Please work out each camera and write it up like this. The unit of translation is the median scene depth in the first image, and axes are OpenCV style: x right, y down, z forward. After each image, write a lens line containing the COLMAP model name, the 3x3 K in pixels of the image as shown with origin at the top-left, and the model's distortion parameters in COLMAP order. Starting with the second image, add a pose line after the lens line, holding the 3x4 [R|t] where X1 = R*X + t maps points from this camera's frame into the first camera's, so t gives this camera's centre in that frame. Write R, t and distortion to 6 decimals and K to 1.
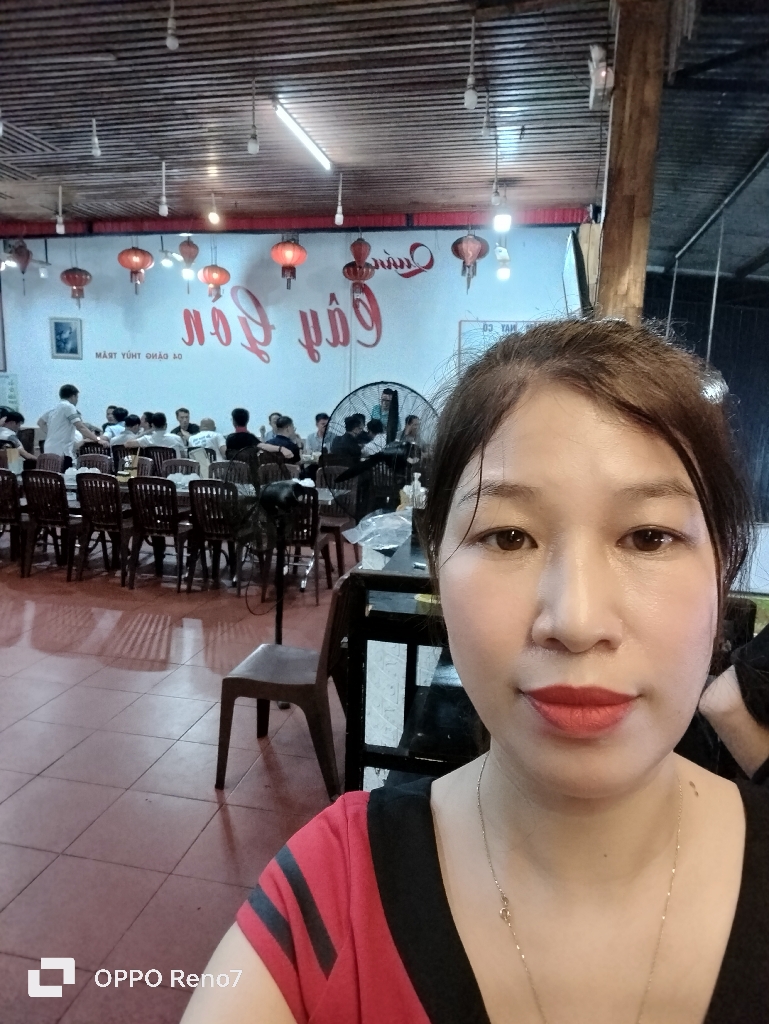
lens RADIAL K [[706.3, 0, 381.0], [0, 706.3, 517.4], [0, 0, 1]] dist [0.000393, 0.001848]
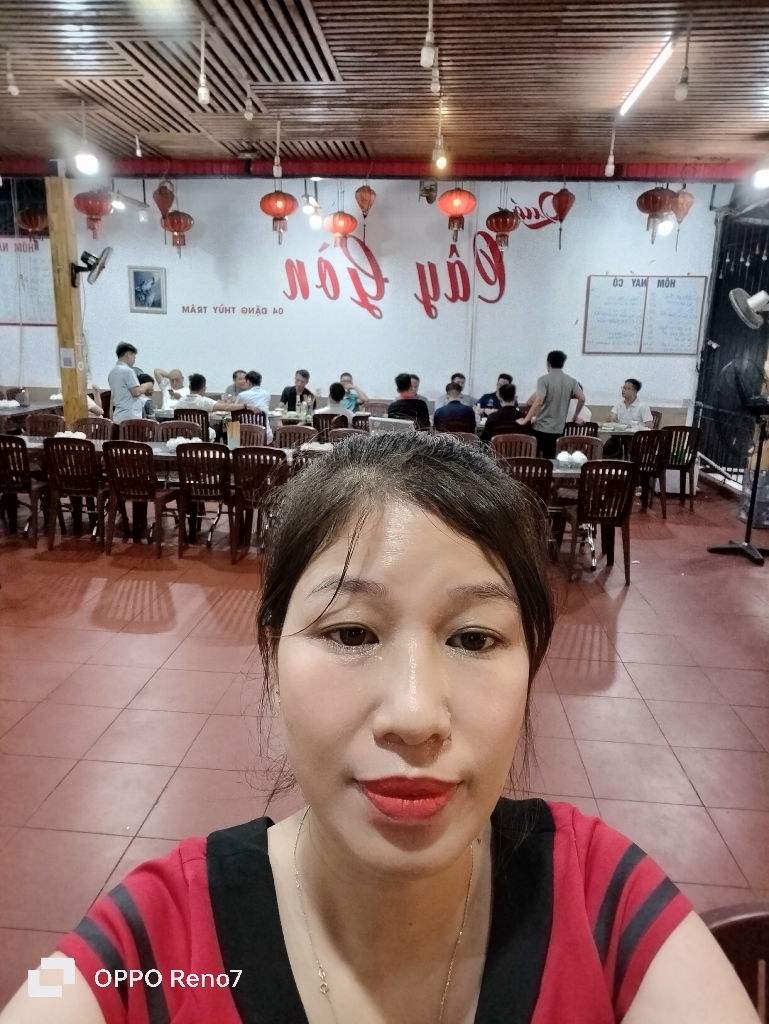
lens RADIAL K [[706.3, 0, 381.0], [0, 706.3, 517.4], [0, 0, 1]] dist [0.000393, 0.001848]
pose [[0.992616, -0.029543, 0.117644, -0.280777], [0.020925, 0.997051, 0.073832, -0.025115], [-0.119478, -0.070825, 0.990307, 0.050909]]
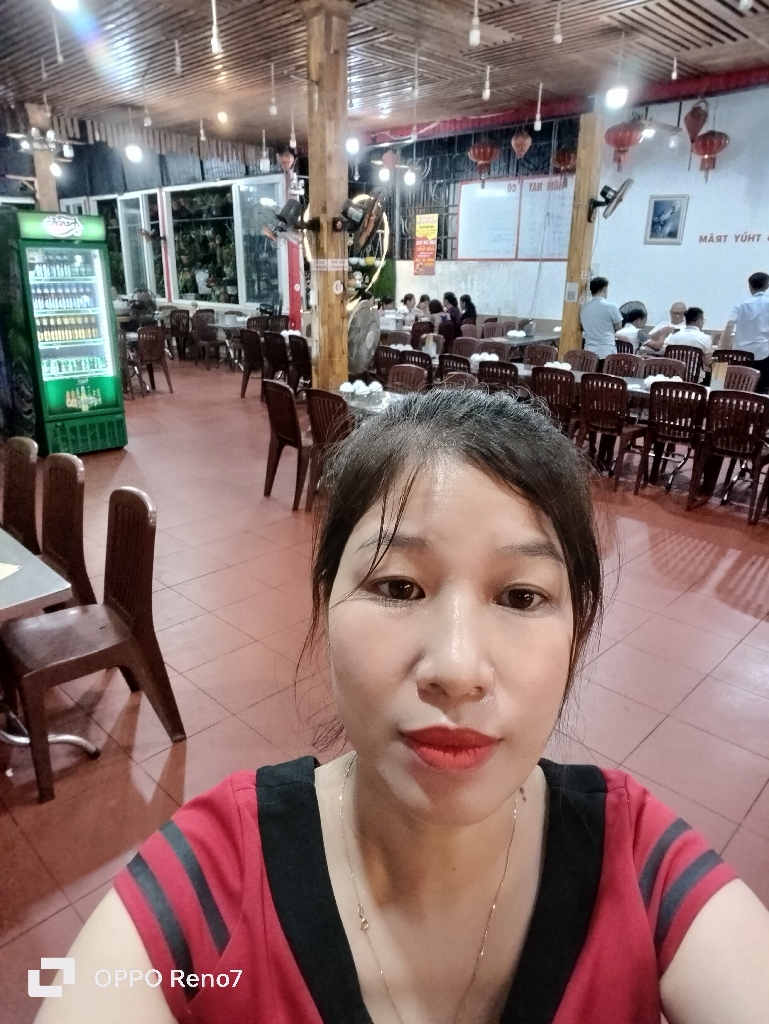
lens RADIAL K [[706.3, 0, 381.0], [0, 706.3, 517.4], [0, 0, 1]] dist [0.000393, 0.001848]
pose [[0.847915, 0.161443, -0.504951, -0.258100], [-0.078776, 0.980297, 0.181139, -0.024063], [0.524246, -0.113812, 0.843927, 0.034300]]
